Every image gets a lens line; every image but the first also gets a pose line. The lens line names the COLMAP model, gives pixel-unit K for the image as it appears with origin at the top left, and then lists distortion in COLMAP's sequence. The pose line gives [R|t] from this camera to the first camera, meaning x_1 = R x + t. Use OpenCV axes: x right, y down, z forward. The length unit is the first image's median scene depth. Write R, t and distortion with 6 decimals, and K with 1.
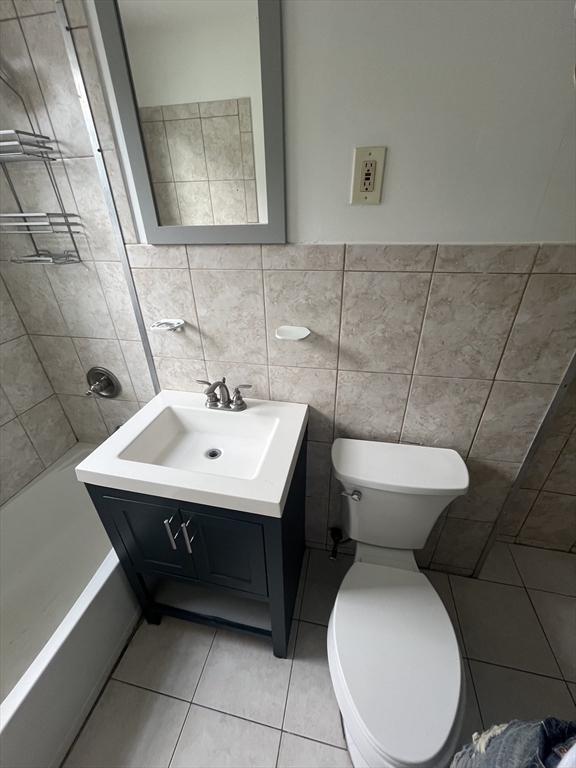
lens RADIAL K [[311.1, 0, 289.1], [0, 311.1, 382.0], [0, 0, 1]] dist [-0.005417, 0.001100]
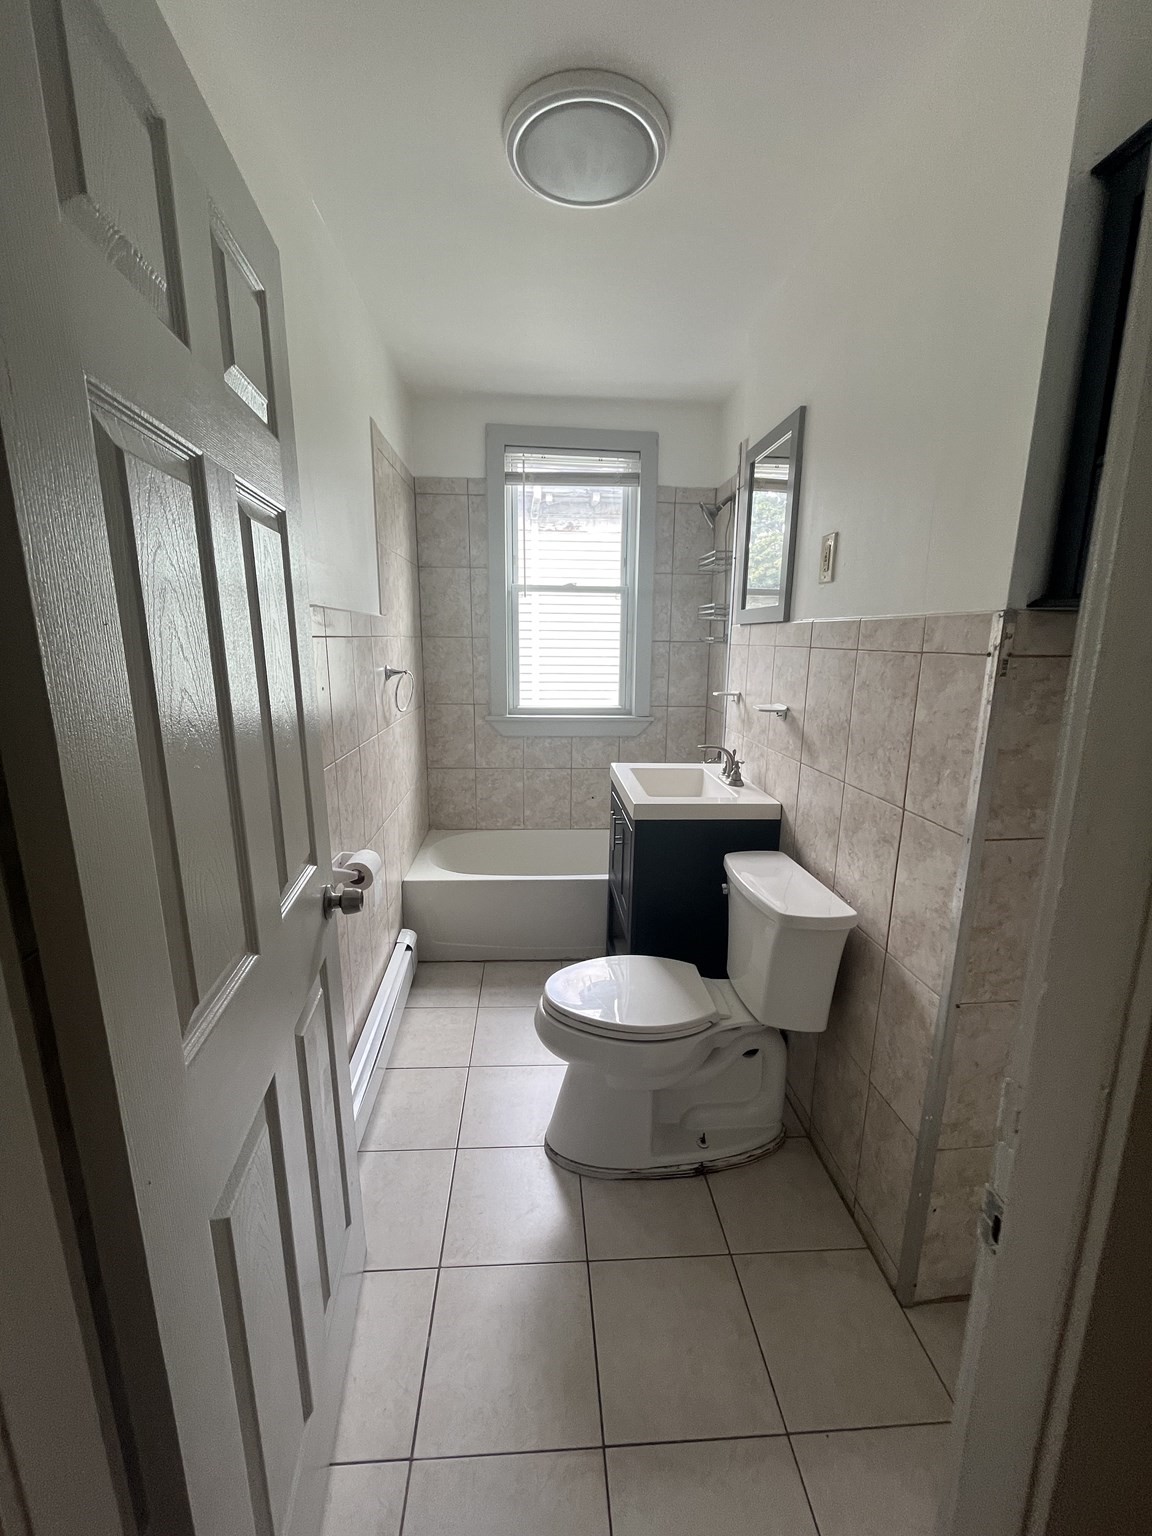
lens RADIAL K [[622.1, 0, 573.4], [0, 622.1, 765.3], [0, 0, 1]] dist [-0.005417, 0.001100]
pose [[0.267932, 0.217865, -0.938482, 1.683243], [-0.482292, 0.873588, 0.065108, 0.165188], [0.834031, 0.435178, 0.339136, -0.079785]]
